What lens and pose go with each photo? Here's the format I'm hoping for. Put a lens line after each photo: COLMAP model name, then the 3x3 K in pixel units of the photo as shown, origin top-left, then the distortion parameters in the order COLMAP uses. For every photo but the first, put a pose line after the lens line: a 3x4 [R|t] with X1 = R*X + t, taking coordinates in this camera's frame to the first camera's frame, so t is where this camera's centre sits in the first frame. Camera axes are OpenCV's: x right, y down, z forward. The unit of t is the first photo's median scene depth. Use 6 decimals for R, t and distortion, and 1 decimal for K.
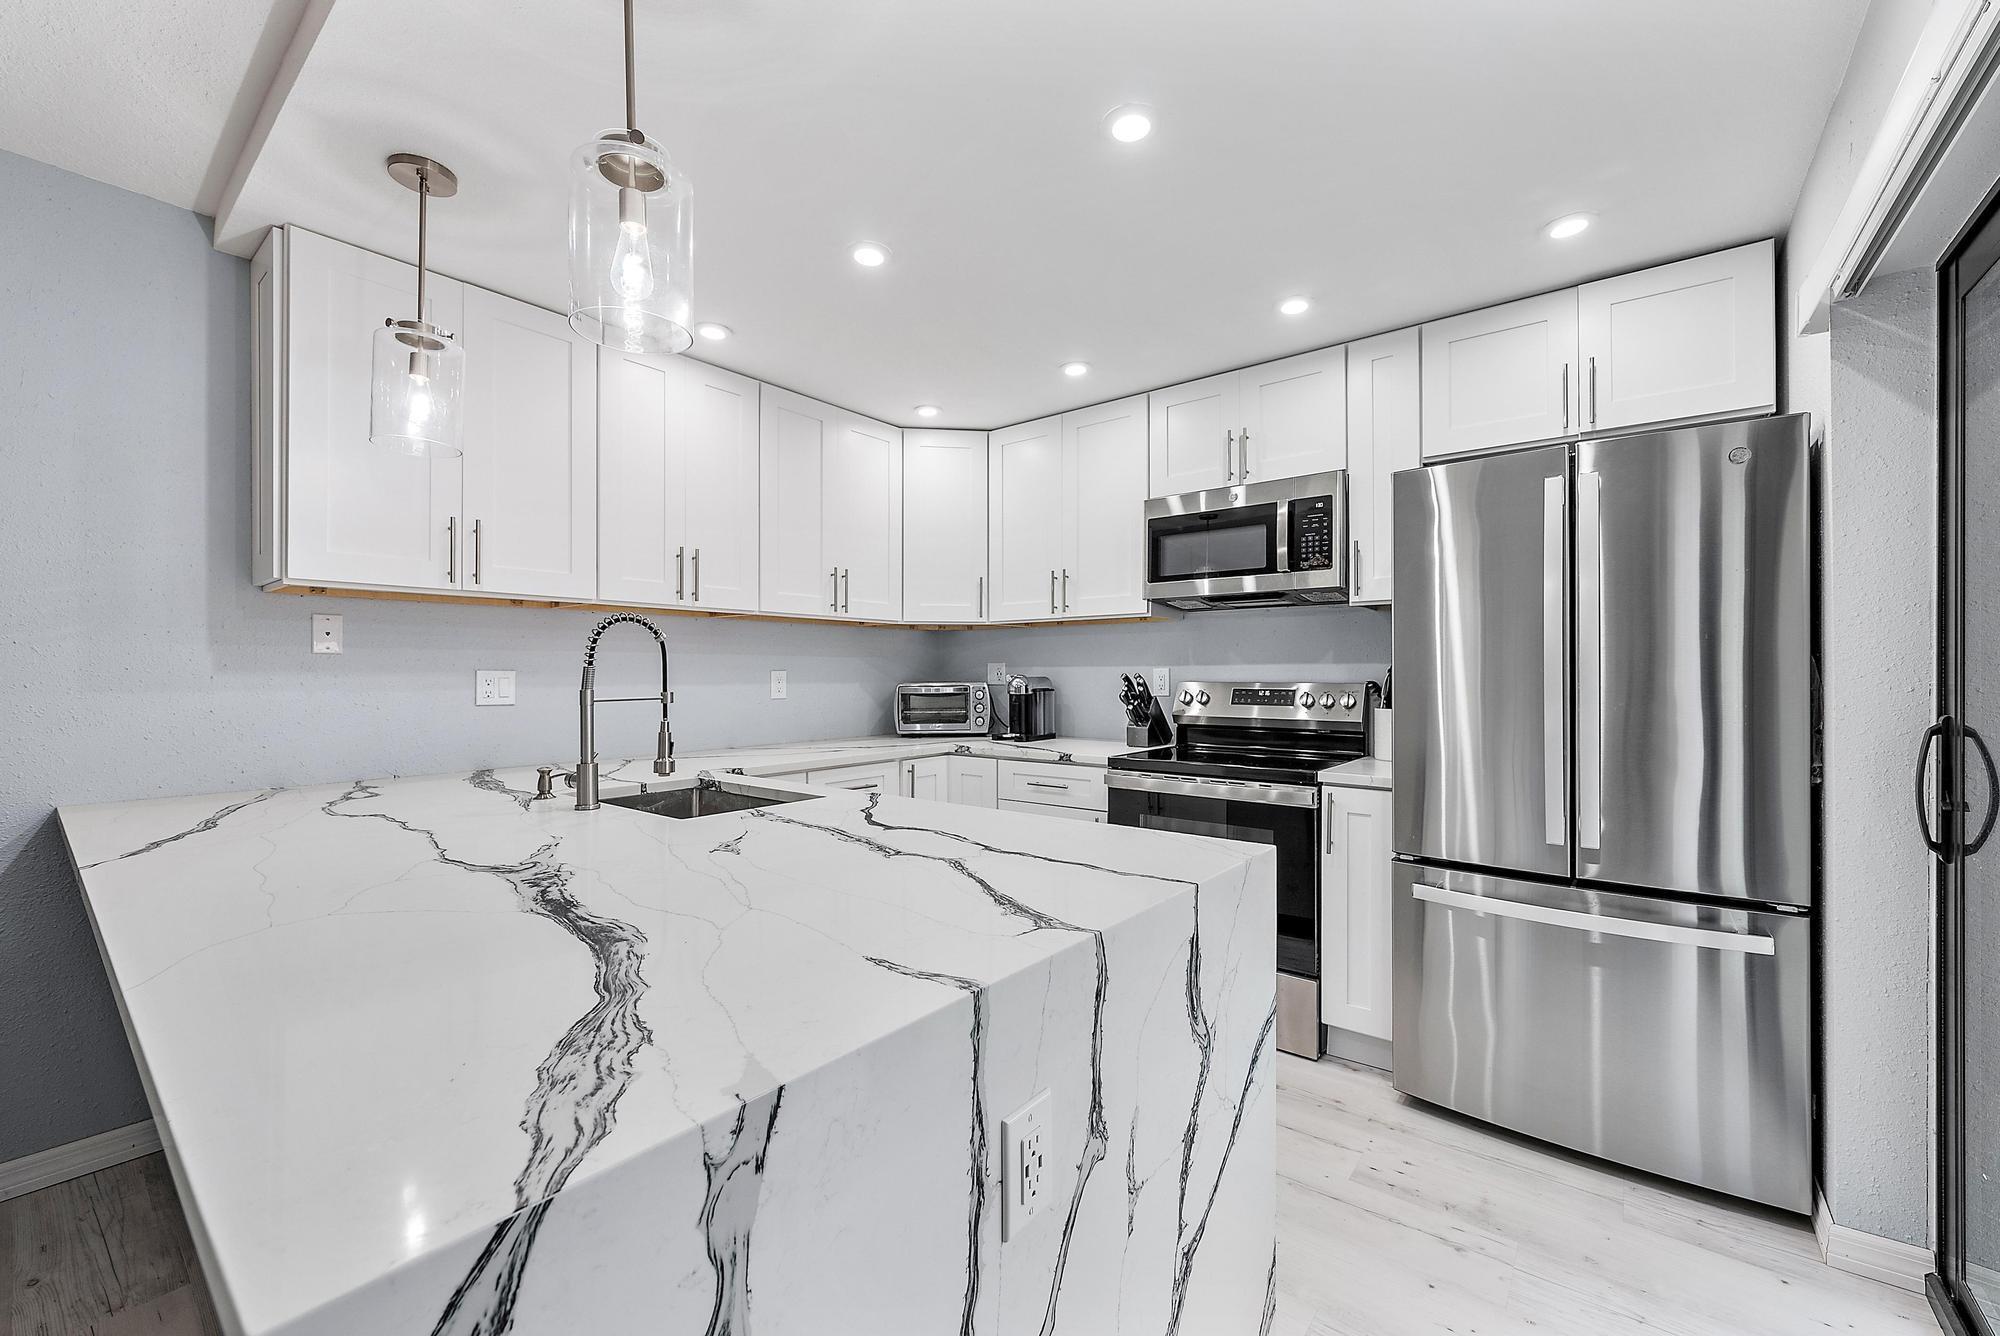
lens RADIAL K [[779.5, 0, 1019.3], [0, 779.5, 666.2], [0, 0, 1]] dist [-0.001778, -0.000097]
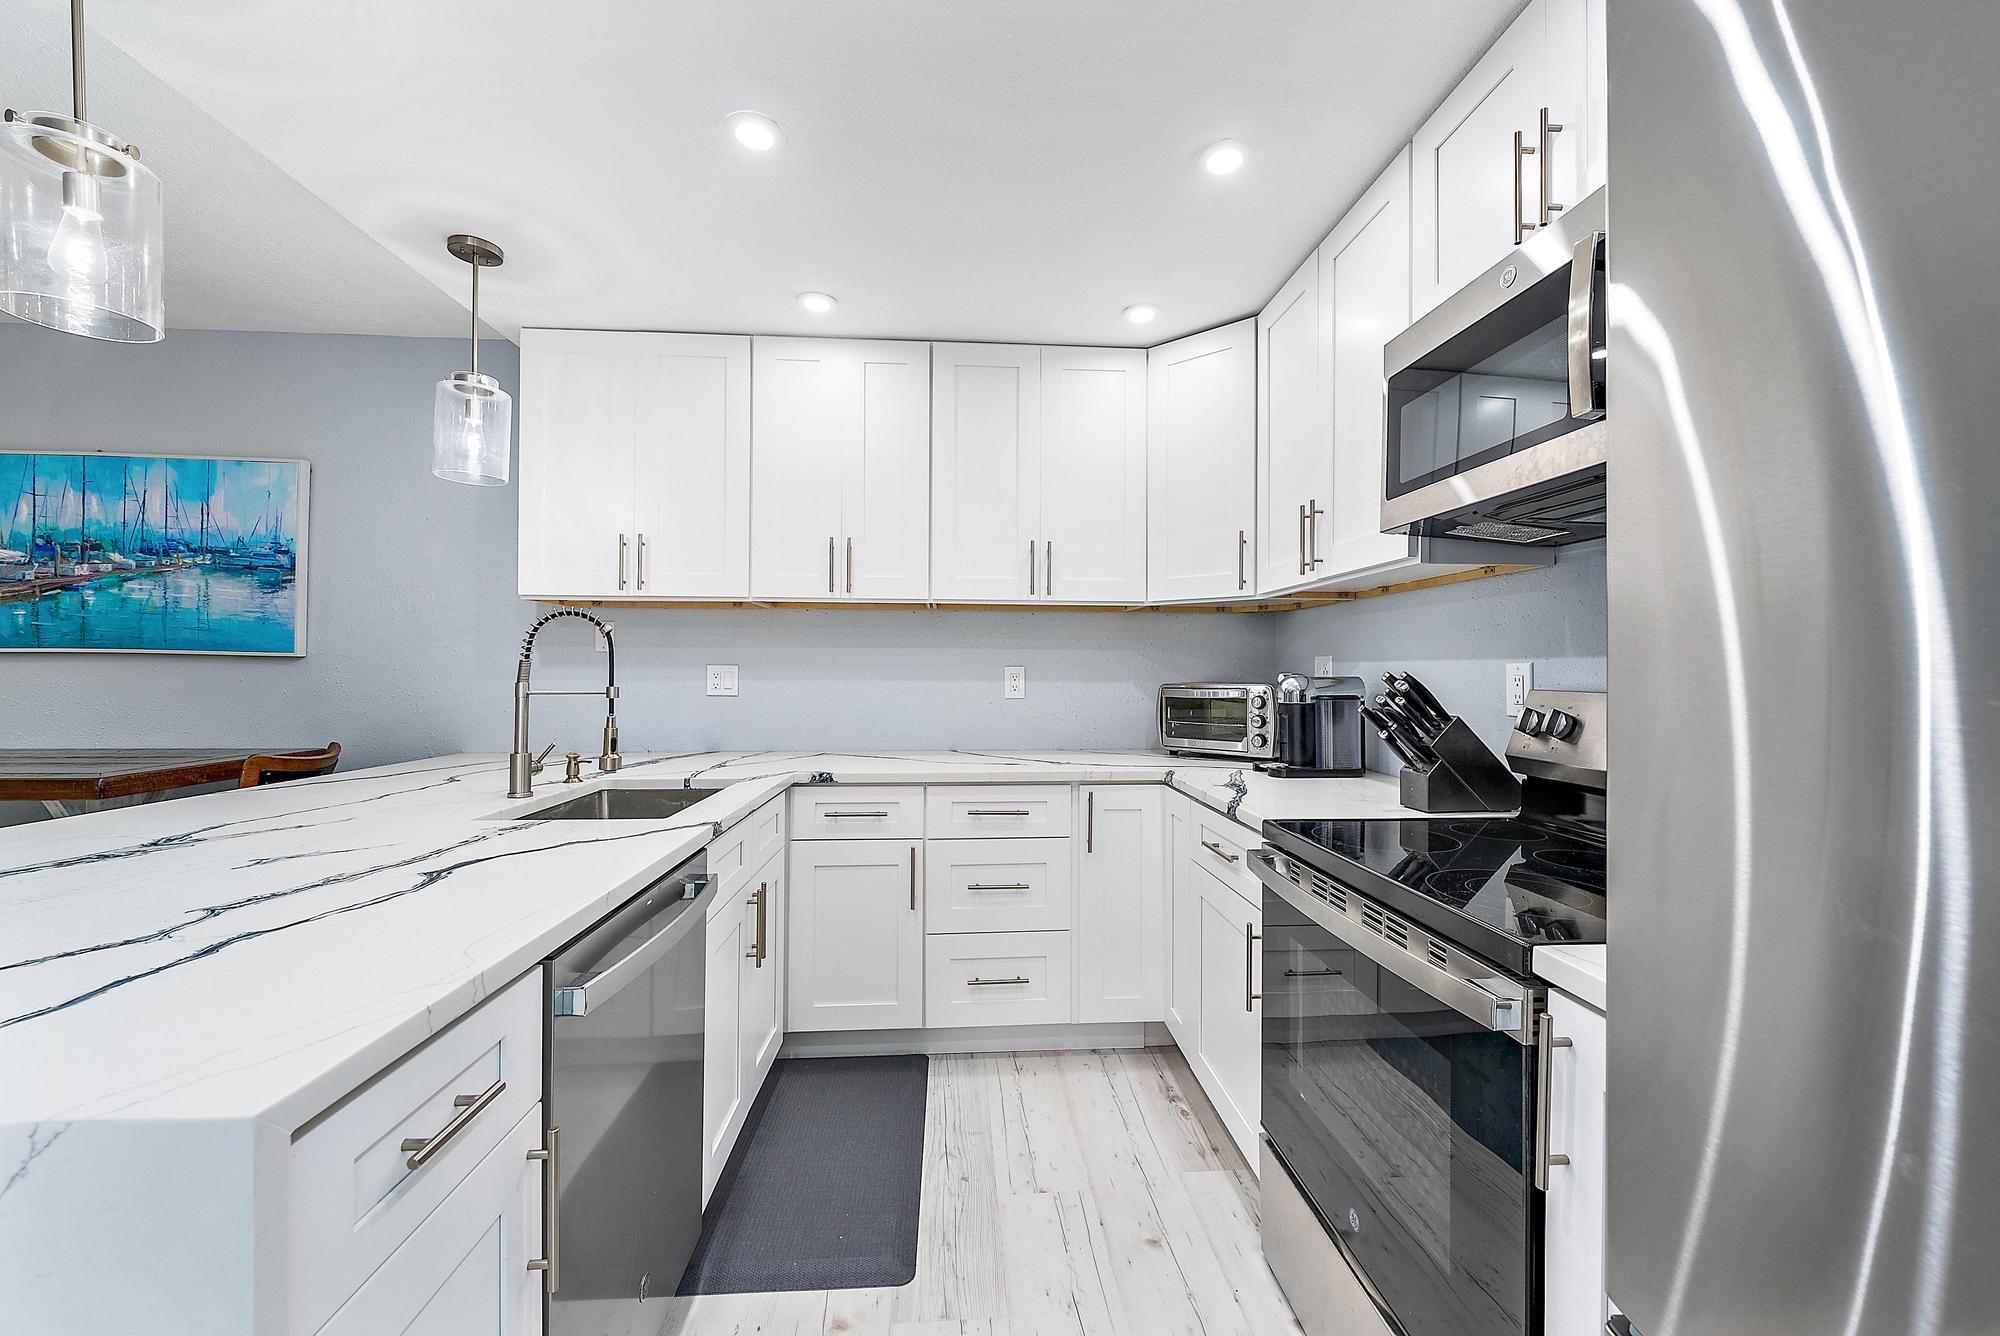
lens RADIAL K [[779.5, 0, 1019.3], [0, 779.5, 666.2], [0, 0, 1]] dist [-0.001778, -0.000097]
pose [[0.675538, 0.000135, -0.737325, 0.371185], [0.001100, 0.999999, 0.001190, 0.004590], [0.737325, -0.001615, 0.675537, 0.446990]]
